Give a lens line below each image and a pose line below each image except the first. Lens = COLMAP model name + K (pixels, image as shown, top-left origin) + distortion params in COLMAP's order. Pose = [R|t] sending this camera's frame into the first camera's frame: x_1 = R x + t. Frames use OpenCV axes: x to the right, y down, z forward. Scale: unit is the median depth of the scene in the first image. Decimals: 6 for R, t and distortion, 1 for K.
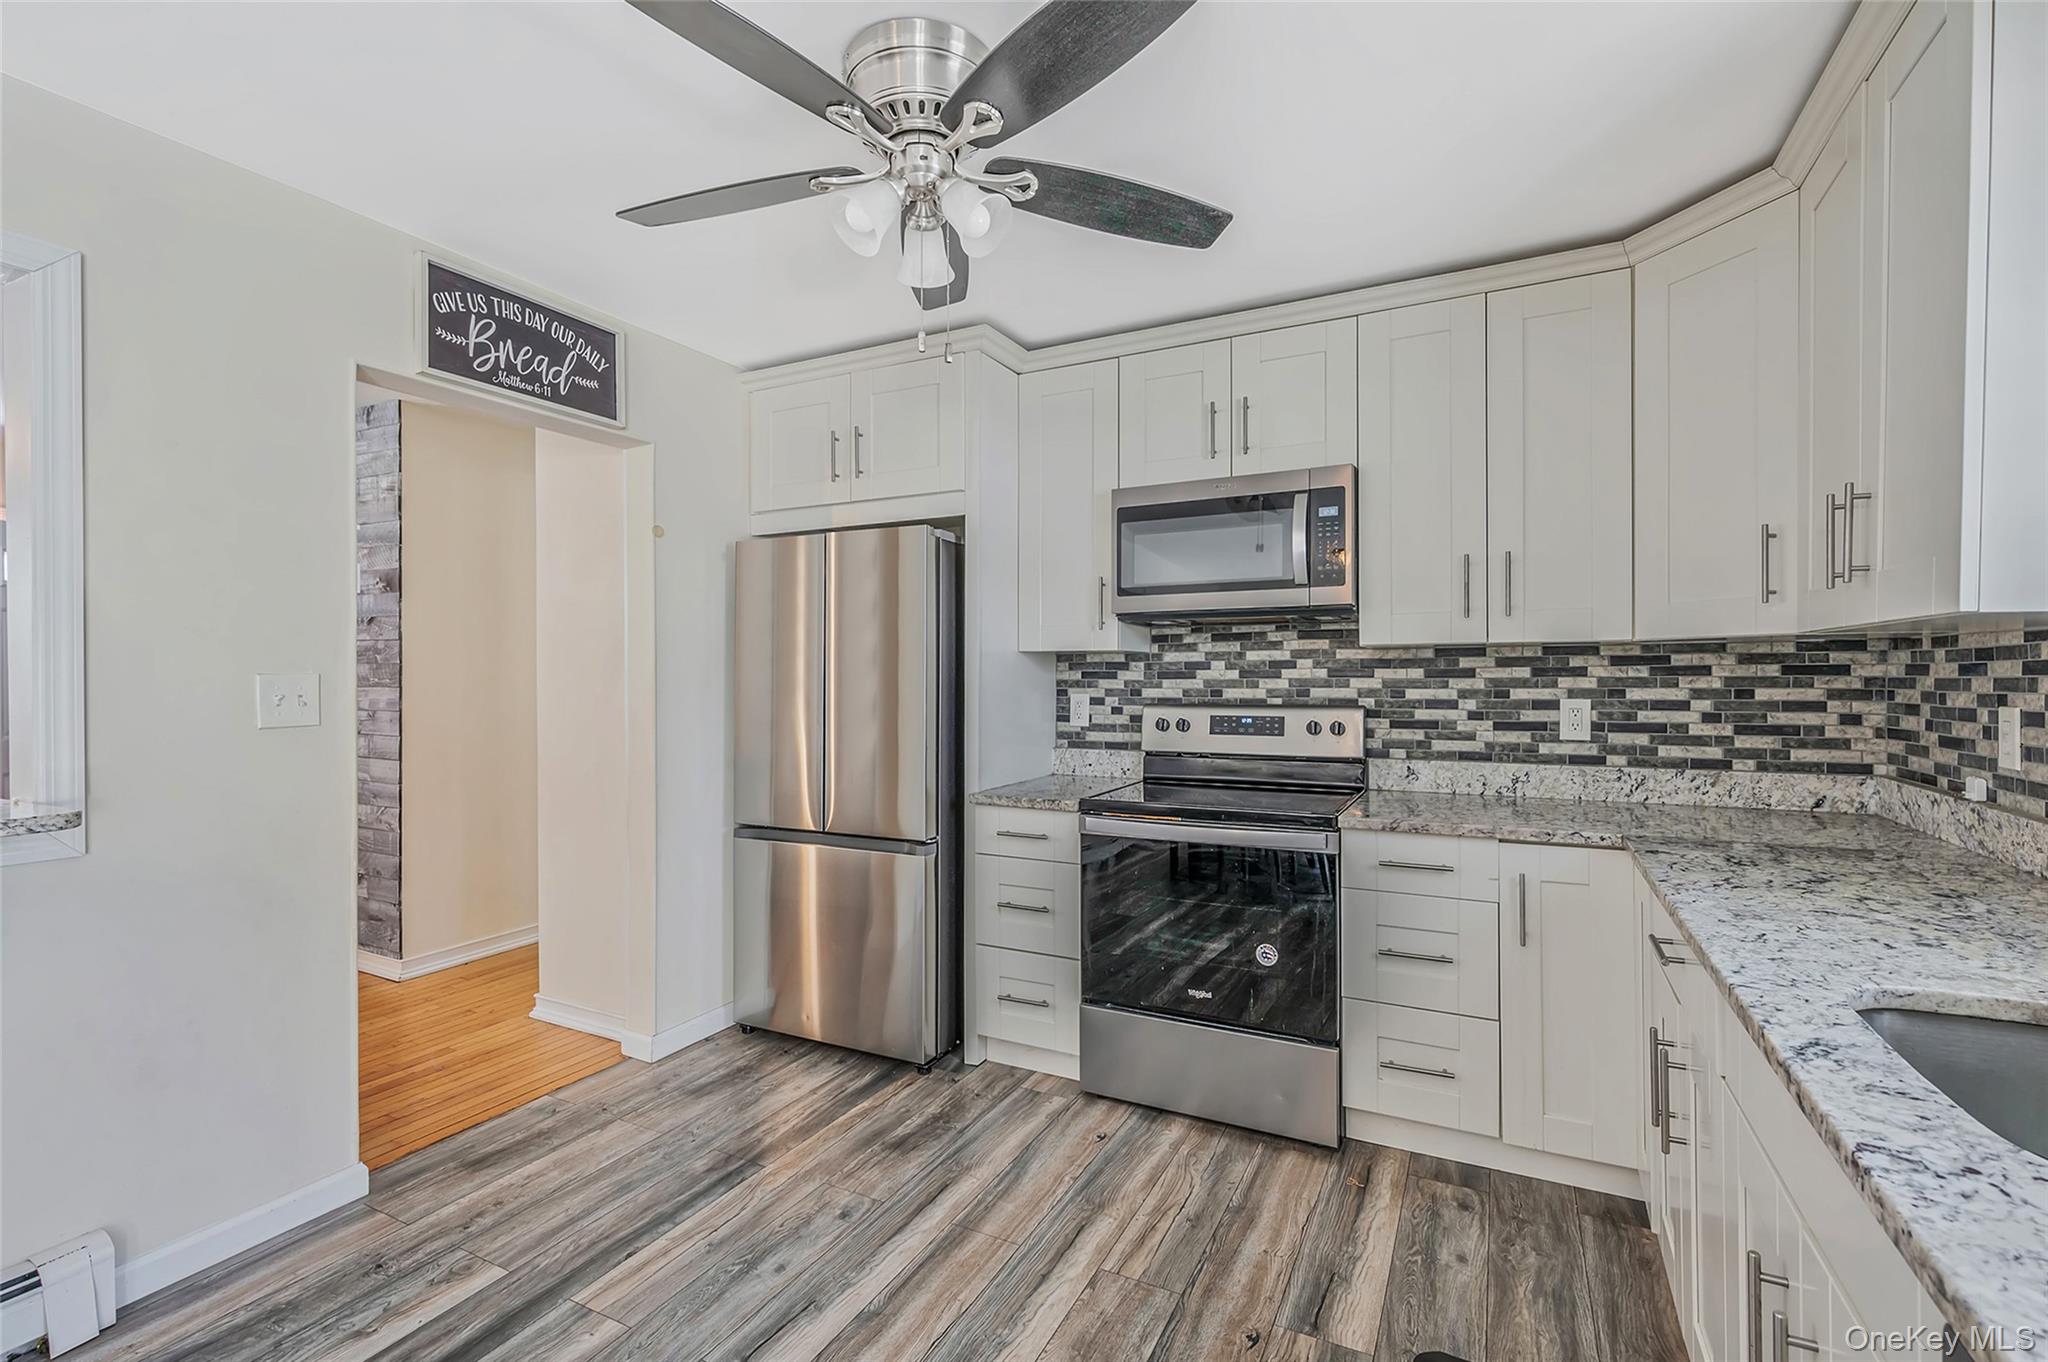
lens RADIAL K [[922.0, 0, 1029.6], [0, 922.0, 676.2], [0, 0, 1]] dist [0.001711, 0.001832]
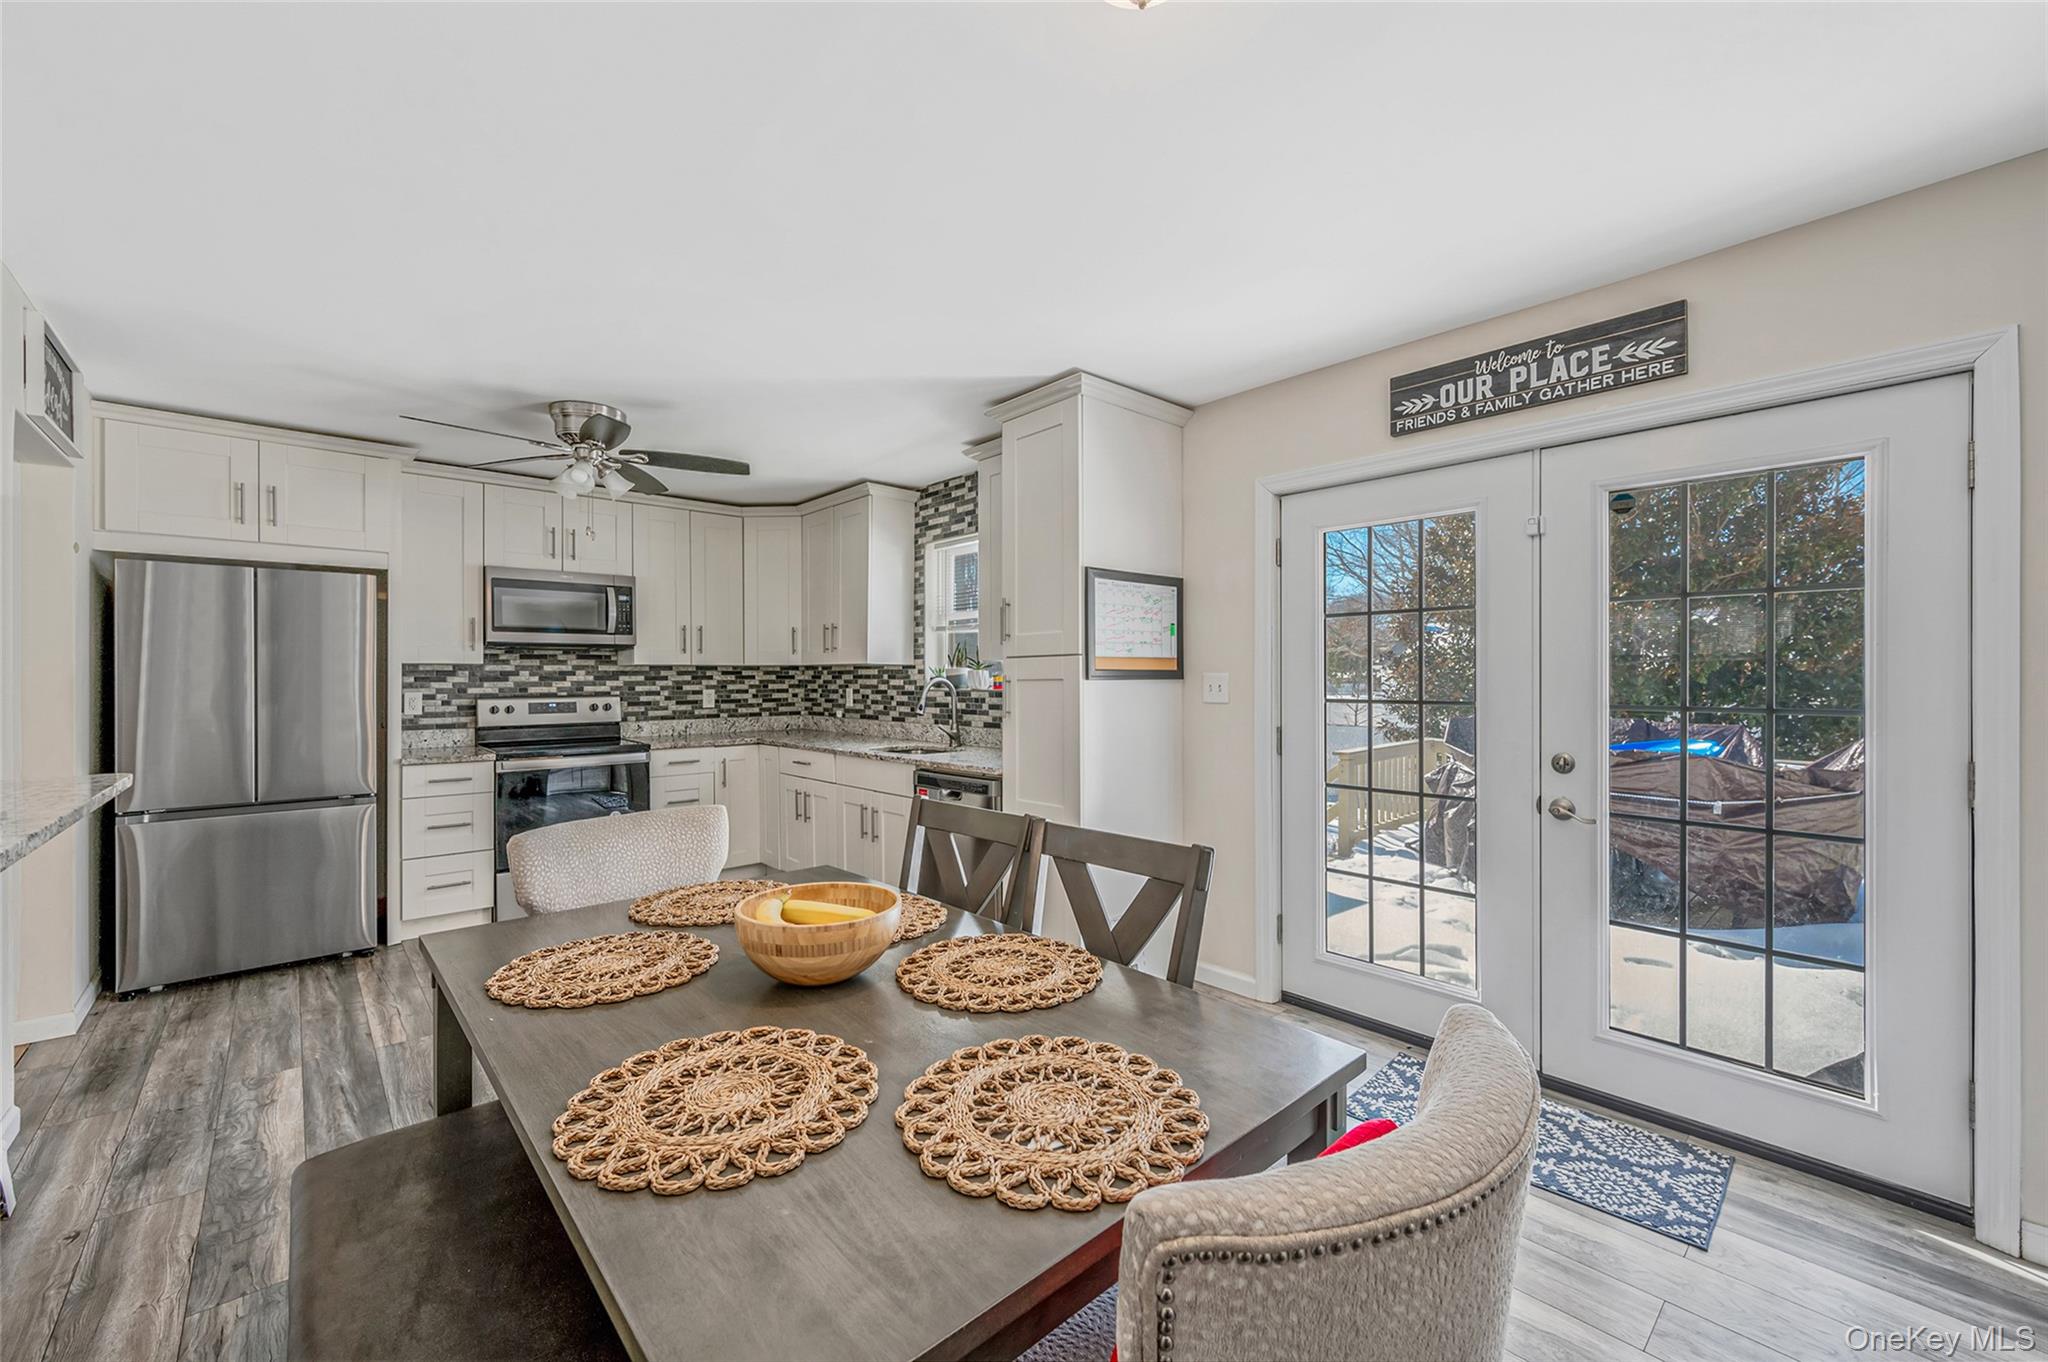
lens RADIAL K [[812.8, 0, 1025.3], [0, 812.8, 677.1], [0, 0, 1]] dist [0.001633, -0.000898]
pose [[0.348039, 0.002723, 0.937476, -1.028061], [0.003151, 0.999987, -0.004074, 0.004642], [-0.937475, 0.004372, 0.348026, -0.437859]]
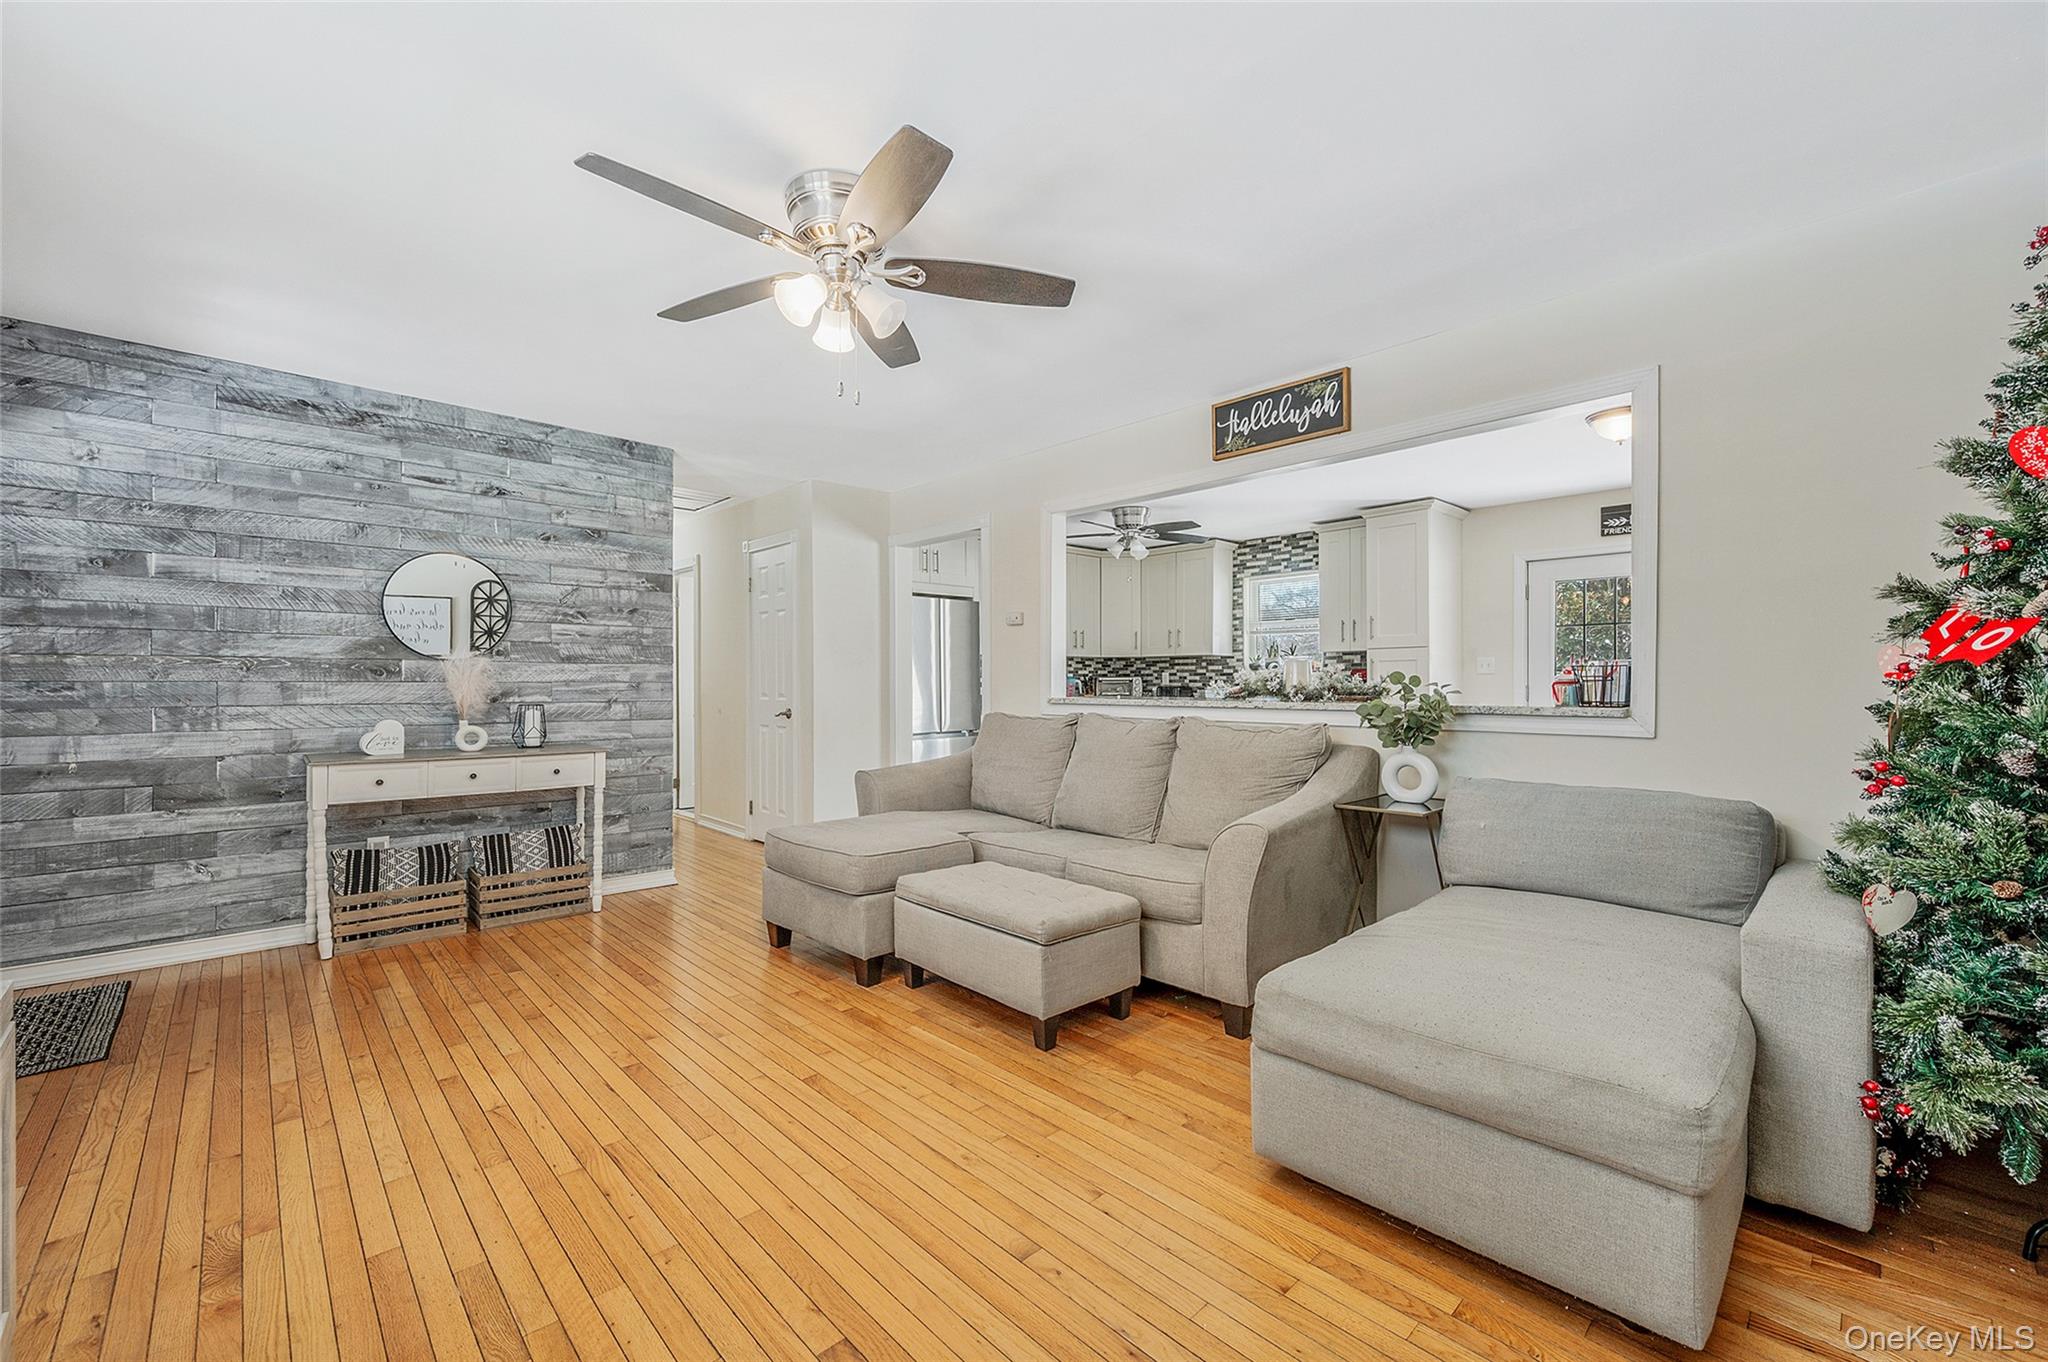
lens RADIAL K [[812.8, 0, 1029.5], [0, 812.8, 683.8], [0, 0, 1]] dist [0.001633, -0.000898]
pose [[0.317900, -0.002764, 0.948120, -2.296213], [0.005198, 0.999986, 0.001172, 0.058642], [-0.948110, 0.004555, 0.317909, 0.196167]]
